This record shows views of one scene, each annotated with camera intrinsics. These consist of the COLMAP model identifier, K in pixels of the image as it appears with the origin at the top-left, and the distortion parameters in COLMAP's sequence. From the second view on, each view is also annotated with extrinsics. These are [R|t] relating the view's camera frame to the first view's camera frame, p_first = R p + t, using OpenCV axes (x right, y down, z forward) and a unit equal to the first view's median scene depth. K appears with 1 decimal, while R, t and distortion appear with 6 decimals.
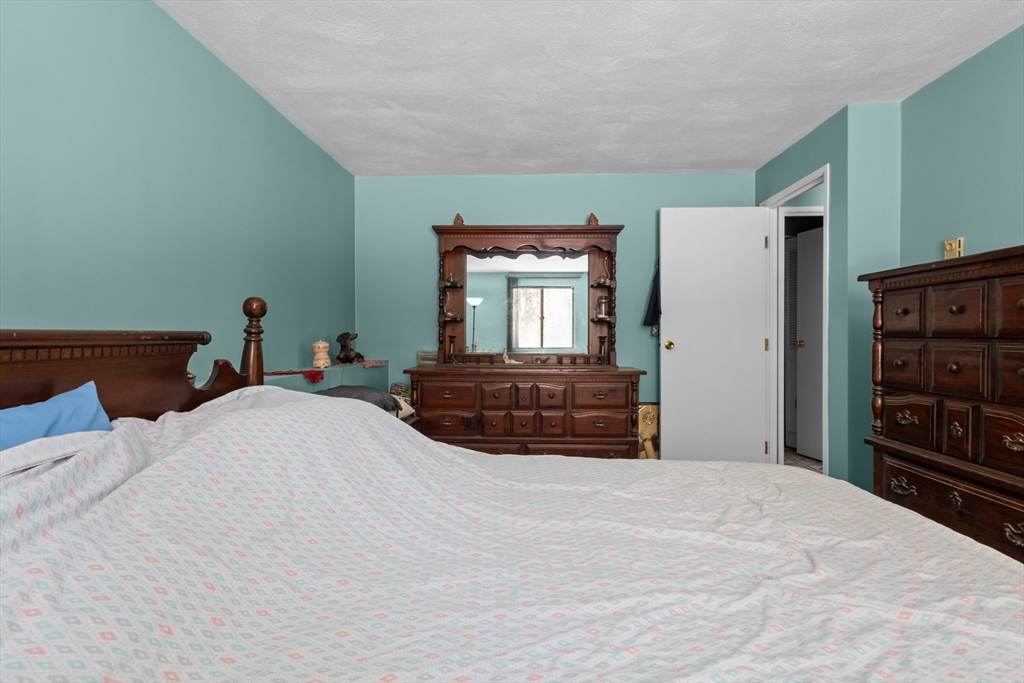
lens RADIAL K [[486.0, 0, 516.8], [0, 486.0, 335.3], [0, 0, 1]] dist [0.004742, -0.001196]
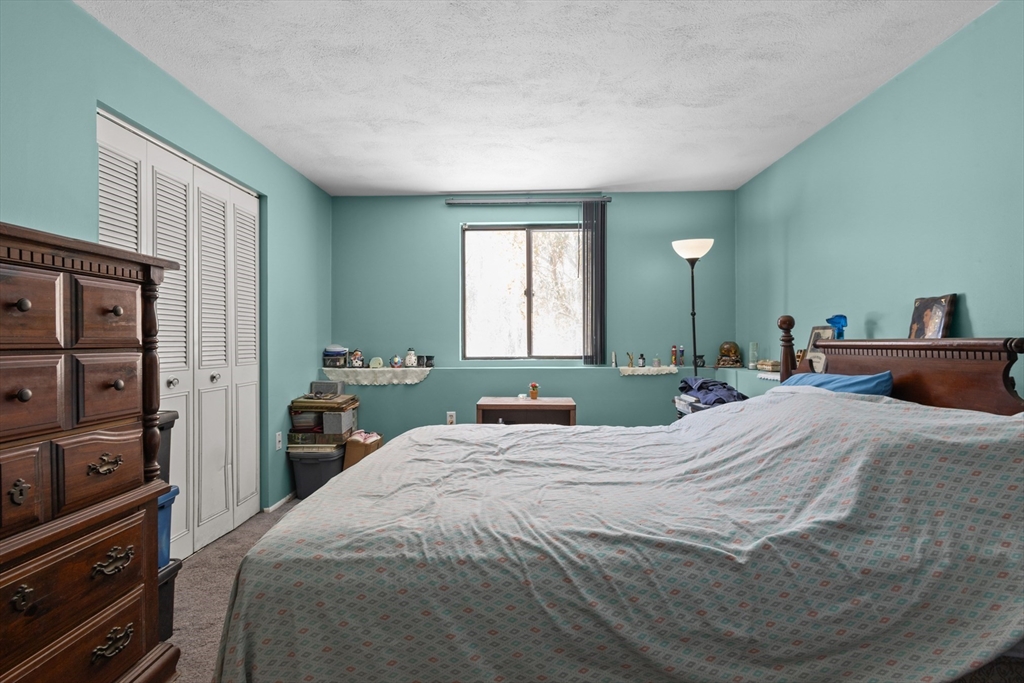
lens RADIAL K [[476.6, 0, 514.4], [0, 476.6, 339.9], [0, 0, 1]] dist [0.004863, -0.000601]
pose [[-0.999911, 0.003472, -0.012876, 0.152052], [0.003506, 0.999990, -0.002599, -0.002020], [0.012867, -0.002644, -0.999914, 1.014393]]
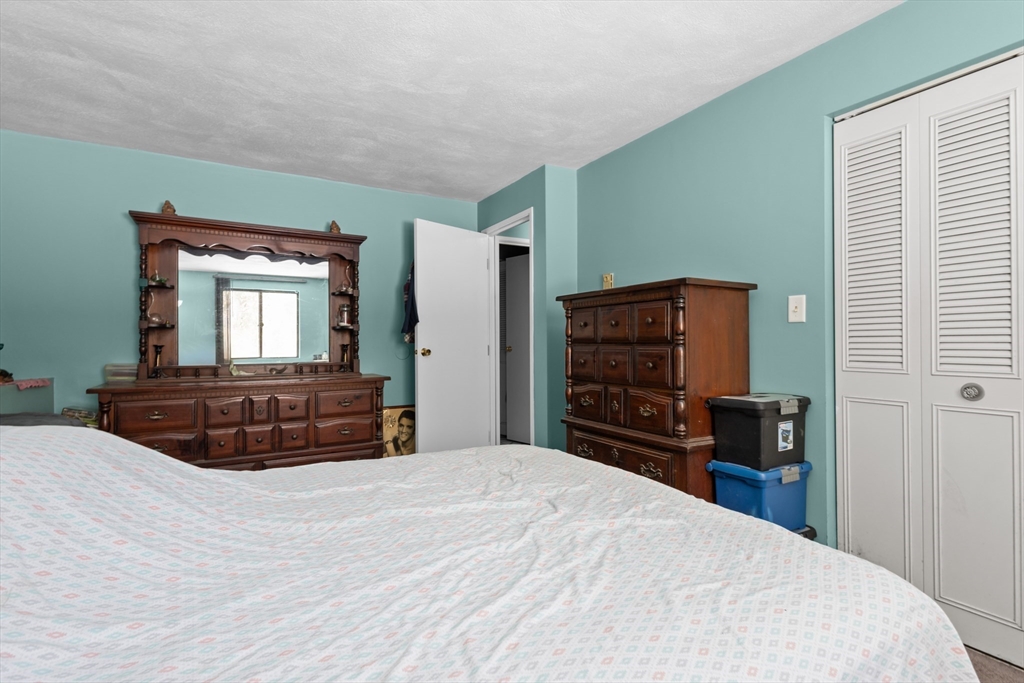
lens RADIAL K [[476.6, 0, 514.4], [0, 476.6, 339.9], [0, 0, 1]] dist [0.004863, -0.000601]
pose [[0.846381, -0.004241, 0.532561, -0.071834], [0.007363, 0.999966, -0.003739, -0.000534], [-0.532527, 0.007086, 0.846383, -0.030752]]
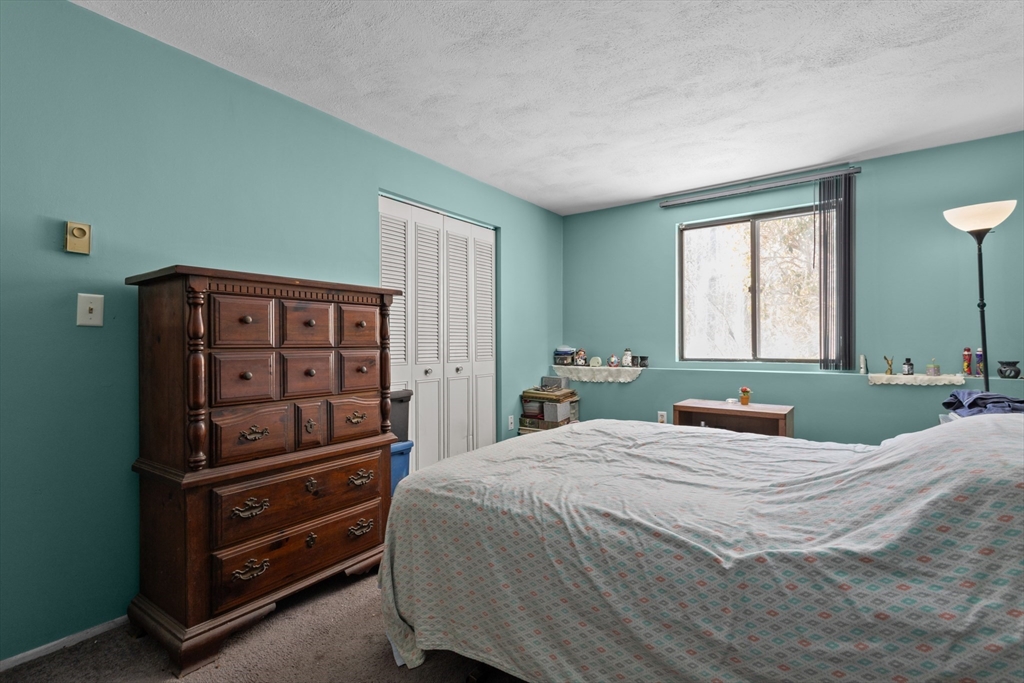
lens RADIAL K [[476.6, 0, 514.4], [0, 476.6, 339.9], [0, 0, 1]] dist [0.004863, -0.000601]
pose [[-0.833423, 0.006642, 0.552595, -0.095349], [0.004018, 0.999974, -0.005959, -0.002619], [-0.552620, -0.002746, -0.833429, 1.040961]]
